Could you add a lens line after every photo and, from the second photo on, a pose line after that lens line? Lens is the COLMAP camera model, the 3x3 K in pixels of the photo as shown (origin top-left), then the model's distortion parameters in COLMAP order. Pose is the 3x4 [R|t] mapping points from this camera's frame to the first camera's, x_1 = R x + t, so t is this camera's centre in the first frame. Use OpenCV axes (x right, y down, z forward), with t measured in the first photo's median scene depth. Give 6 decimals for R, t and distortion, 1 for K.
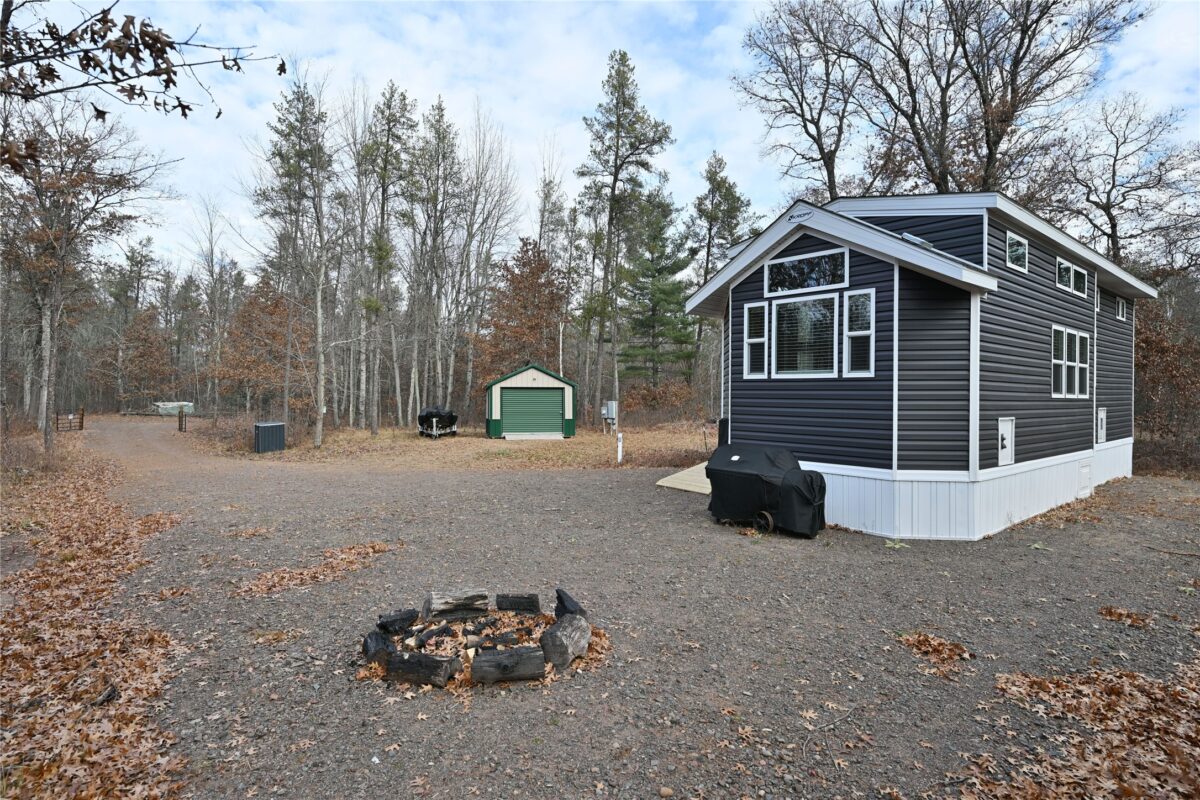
lens RADIAL K [[624.7, 0, 600.0], [0, 624.7, 400.0], [0, 0, 1]] dist [-0.004785, -0.000611]
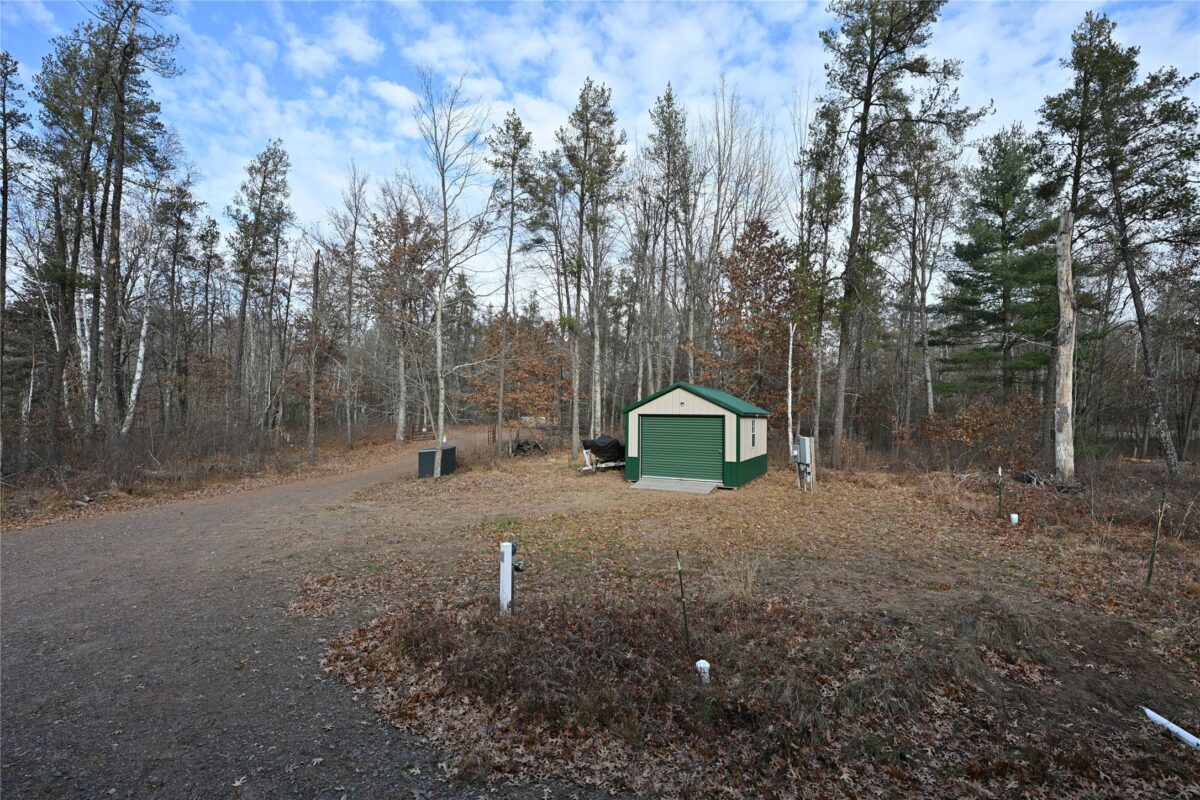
lens RADIAL K [[530.4, 0, 600.0], [0, 530.4, 400.0], [0, 0, 1]] dist [0.000070, 0.000101]
pose [[0.779135, -0.007276, -0.626813, 0.160292], [-0.003378, 0.999869, -0.015806, -0.021552], [0.626846, 0.014432, 0.779009, 0.375871]]
